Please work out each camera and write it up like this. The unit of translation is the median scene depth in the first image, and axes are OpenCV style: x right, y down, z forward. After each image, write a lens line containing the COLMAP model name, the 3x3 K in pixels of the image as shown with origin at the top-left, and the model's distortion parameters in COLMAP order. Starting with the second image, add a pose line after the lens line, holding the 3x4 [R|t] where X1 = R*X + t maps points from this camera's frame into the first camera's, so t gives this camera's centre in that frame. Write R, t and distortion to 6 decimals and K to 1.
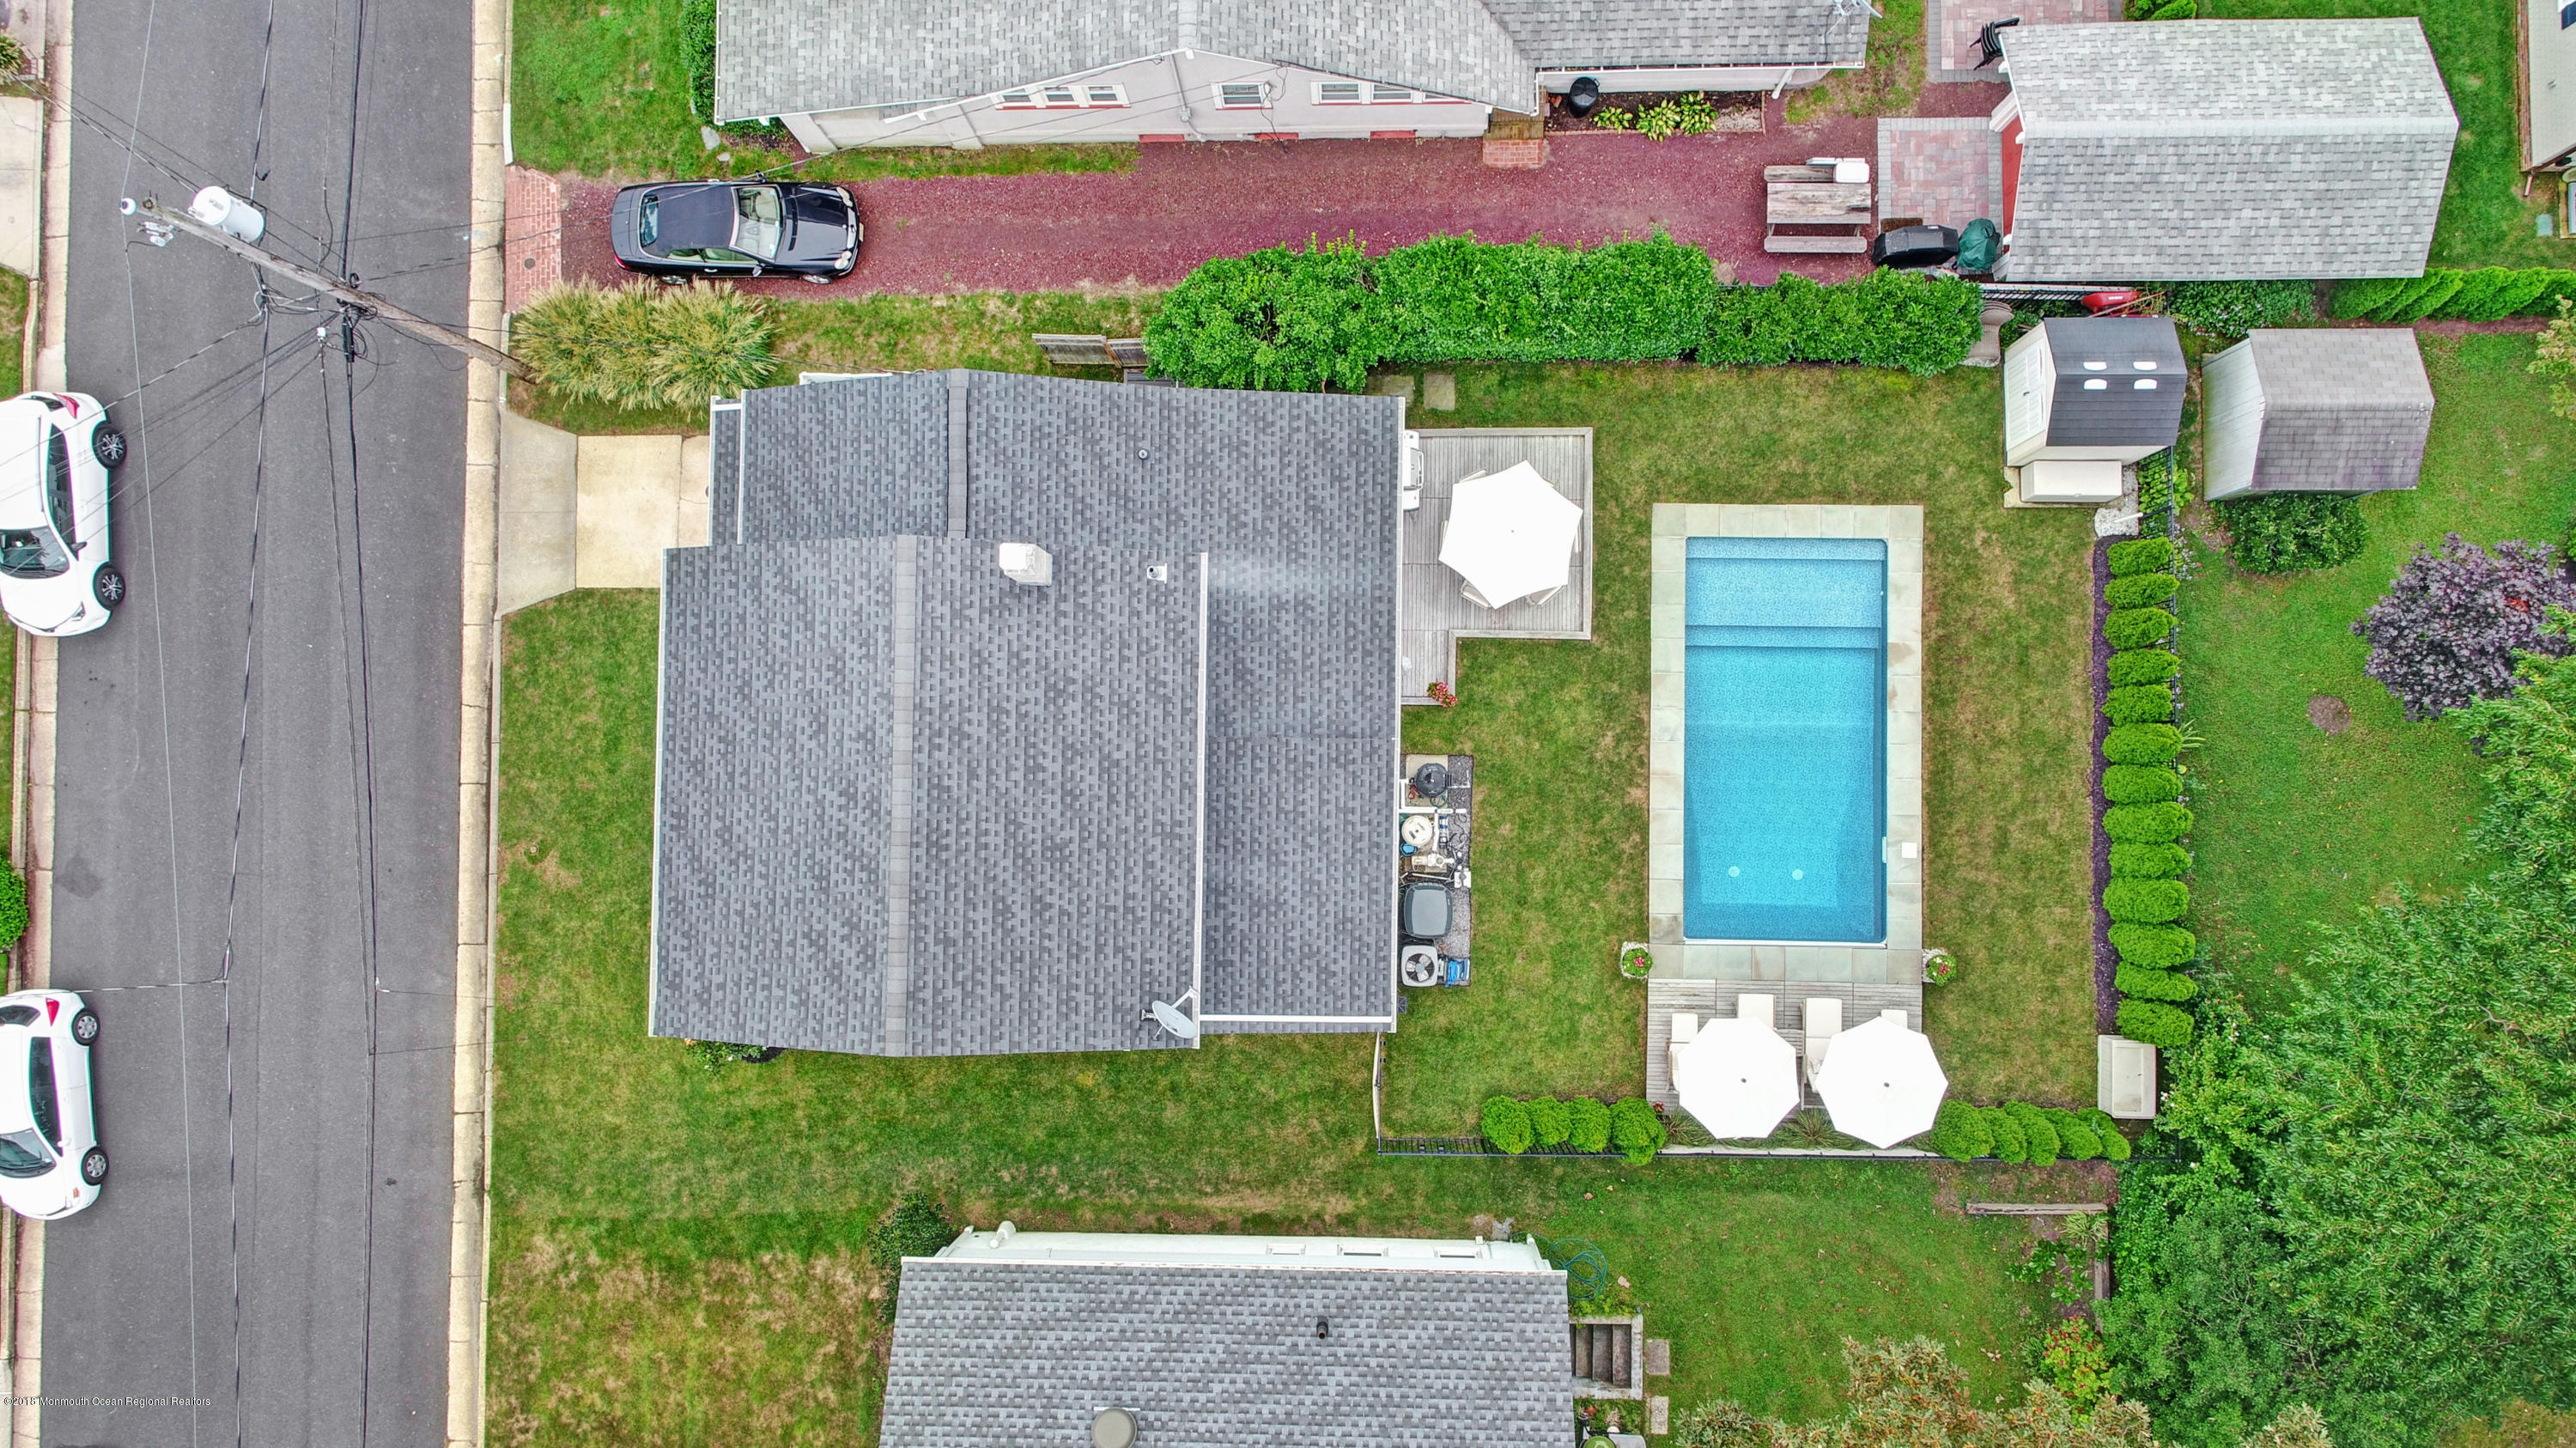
lens RADIAL K [[1830.4, 0, 1279.4], [0, 1830.4, 723.3], [0, 0, 1]] dist [0.004032, -0.002538]
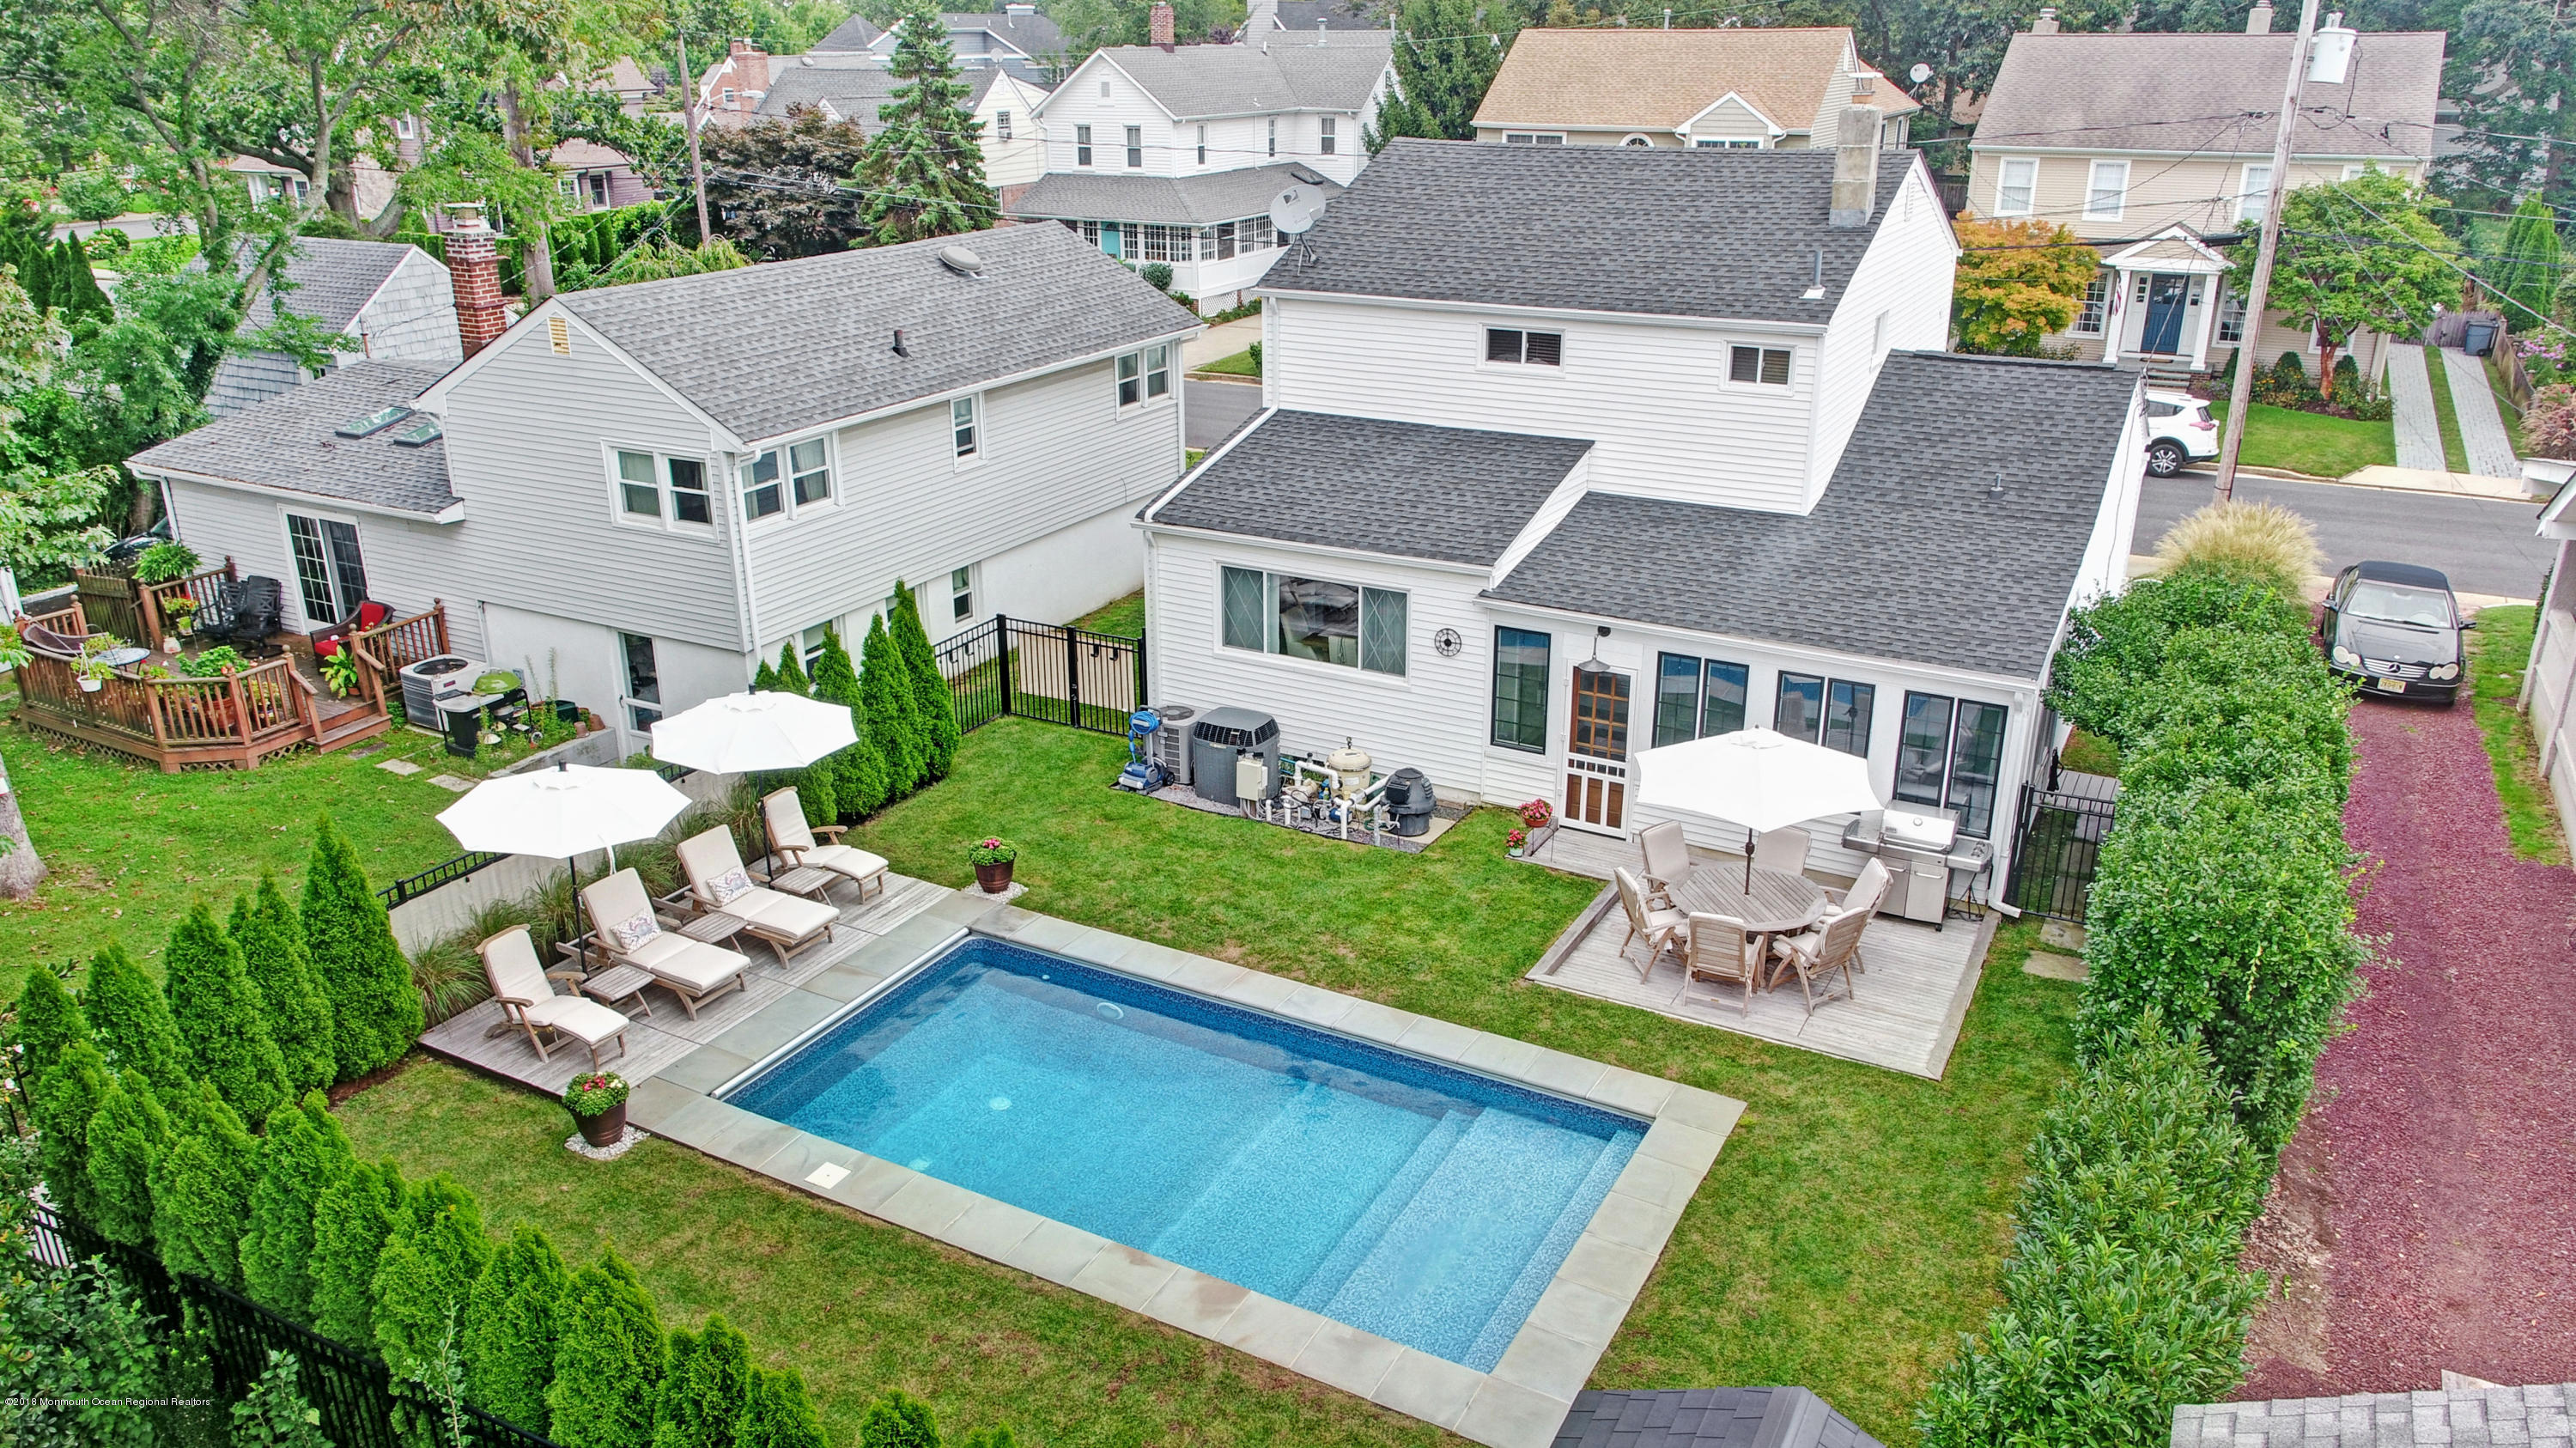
lens RADIAL K [[1832.4, 0, 1279.1], [0, 1832.4, 716.8], [0, 0, 1]] dist [0.006768, 0.000510]
pose [[-0.475040, 0.327631, -0.816698, 0.610530], [-0.878912, -0.131274, 0.458565, -0.216287], [0.043029, 0.935642, 0.350319, 0.721083]]
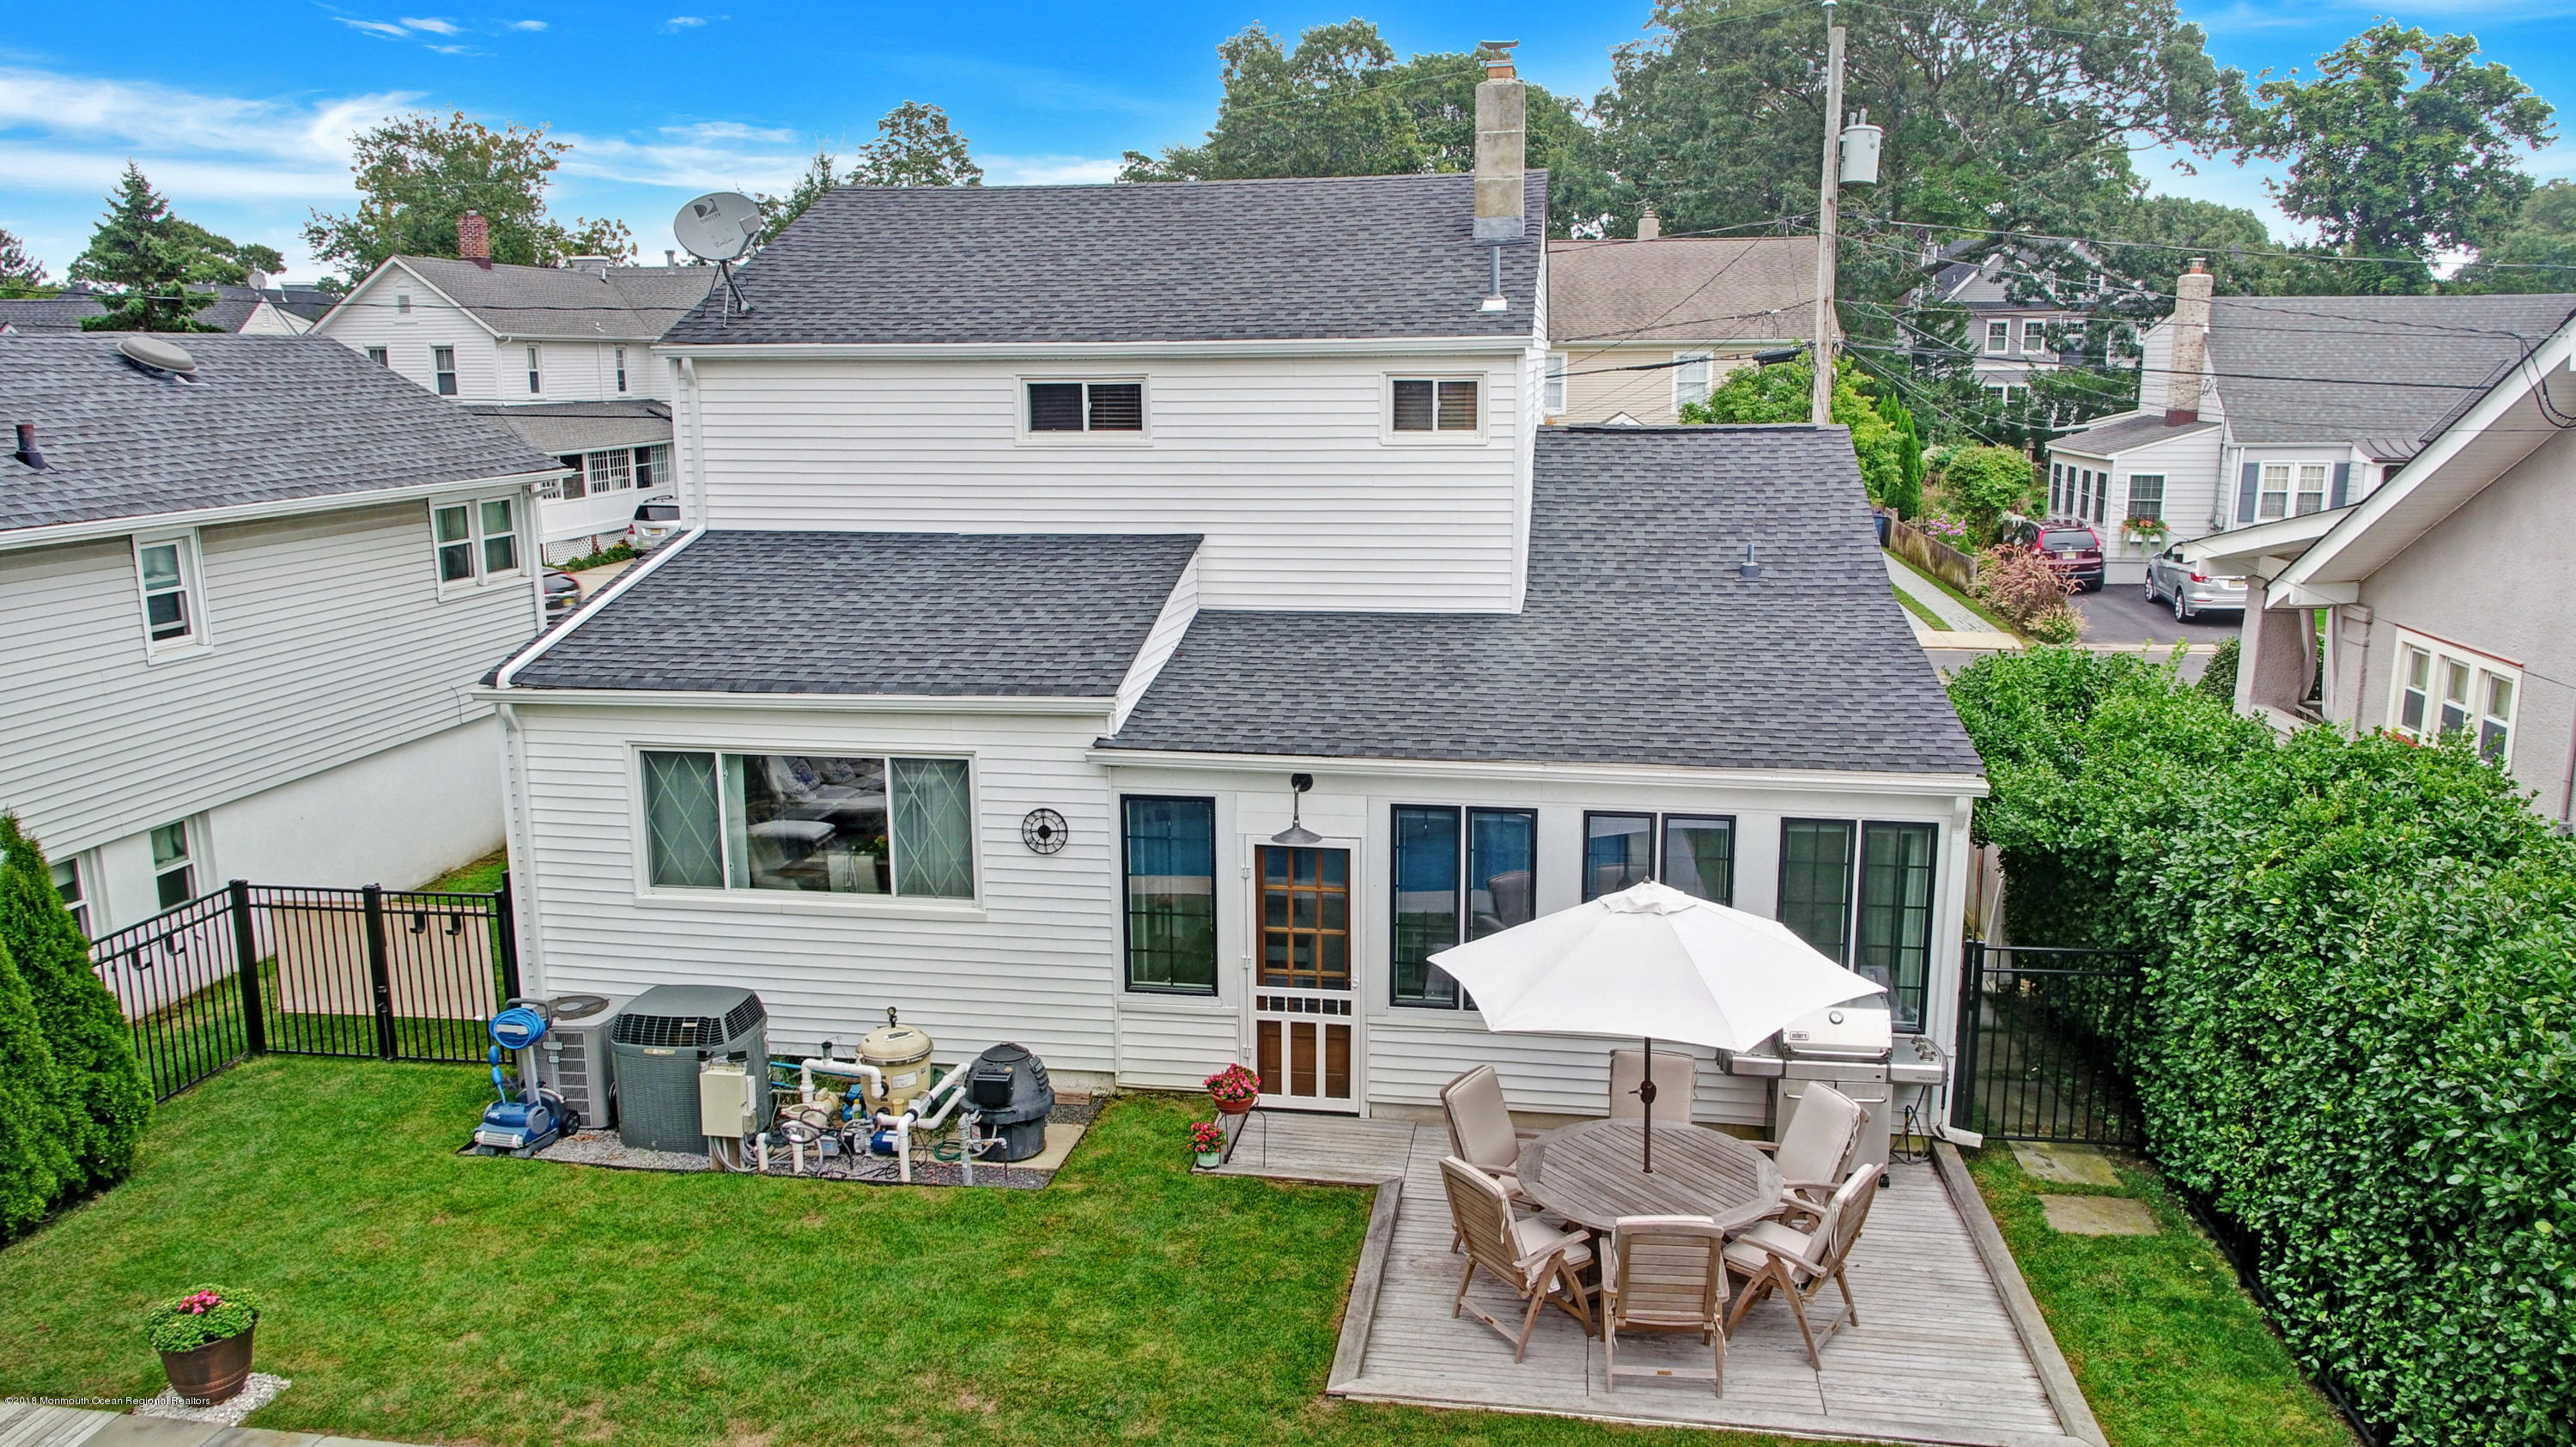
lens RADIAL K [[1830.3, 0, 1279.4], [0, 1830.3, 722.8], [0, 0, 1]] dist [0.004032, -0.002538]
pose [[-0.146164, 0.211089, -0.966477, 0.420241], [-0.988350, 0.010748, 0.151819, -0.081865], [0.042435, 0.977408, 0.207059, 0.820802]]
